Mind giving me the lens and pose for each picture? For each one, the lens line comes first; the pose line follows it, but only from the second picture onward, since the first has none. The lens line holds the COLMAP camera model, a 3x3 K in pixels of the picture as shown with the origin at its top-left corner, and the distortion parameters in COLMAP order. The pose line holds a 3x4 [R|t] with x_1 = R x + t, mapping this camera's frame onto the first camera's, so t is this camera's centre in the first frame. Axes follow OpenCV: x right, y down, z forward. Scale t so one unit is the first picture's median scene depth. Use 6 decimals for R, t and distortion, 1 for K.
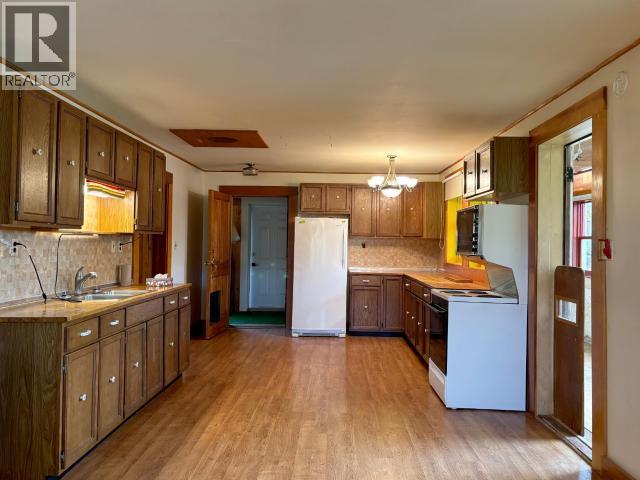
lens RADIAL K [[522.3, 0, 329.0], [0, 522.3, 230.5], [0, 0, 1]] dist [0.038408, -0.016233]
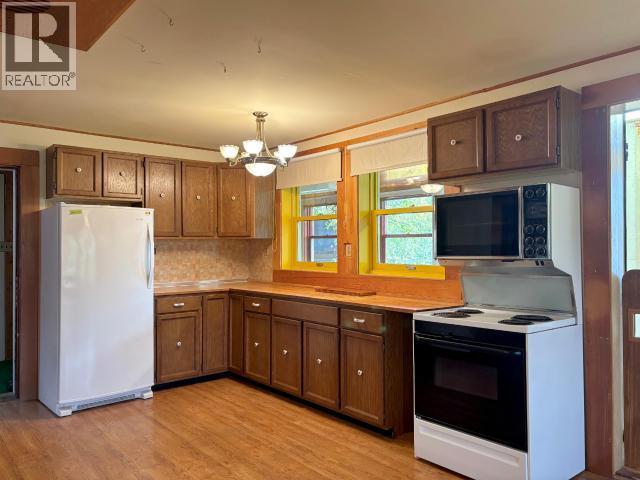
lens RADIAL K [[498.1, 0, 320.0], [0, 498.1, 240.0], [0, 0, 1]] dist [0.032444, -0.006959]
pose [[0.755278, -0.012974, 0.655277, -0.311719], [0.003593, 0.999871, 0.015655, 0.009537], [-0.655395, -0.009470, 0.755227, 0.612377]]
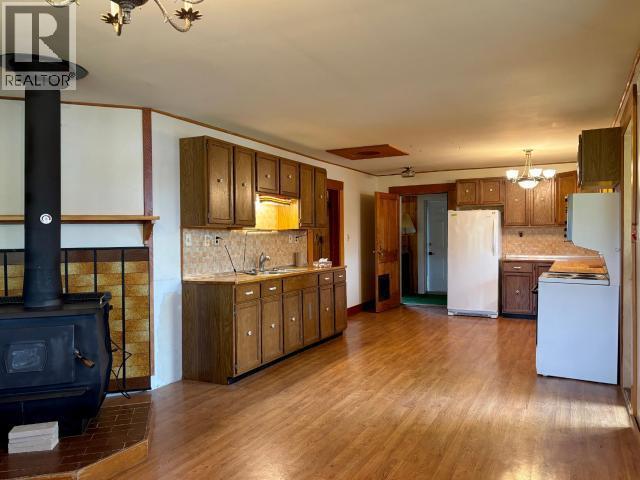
lens RADIAL K [[498.1, 0, 320.0], [0, 498.1, 240.0], [0, 0, 1]] dist [0.032444, -0.006959]
pose [[0.895178, -0.017704, -0.445357, 0.251173], [0.031987, 0.999186, 0.024574, 0.003325], [0.444560, -0.036244, 0.895016, -0.151994]]
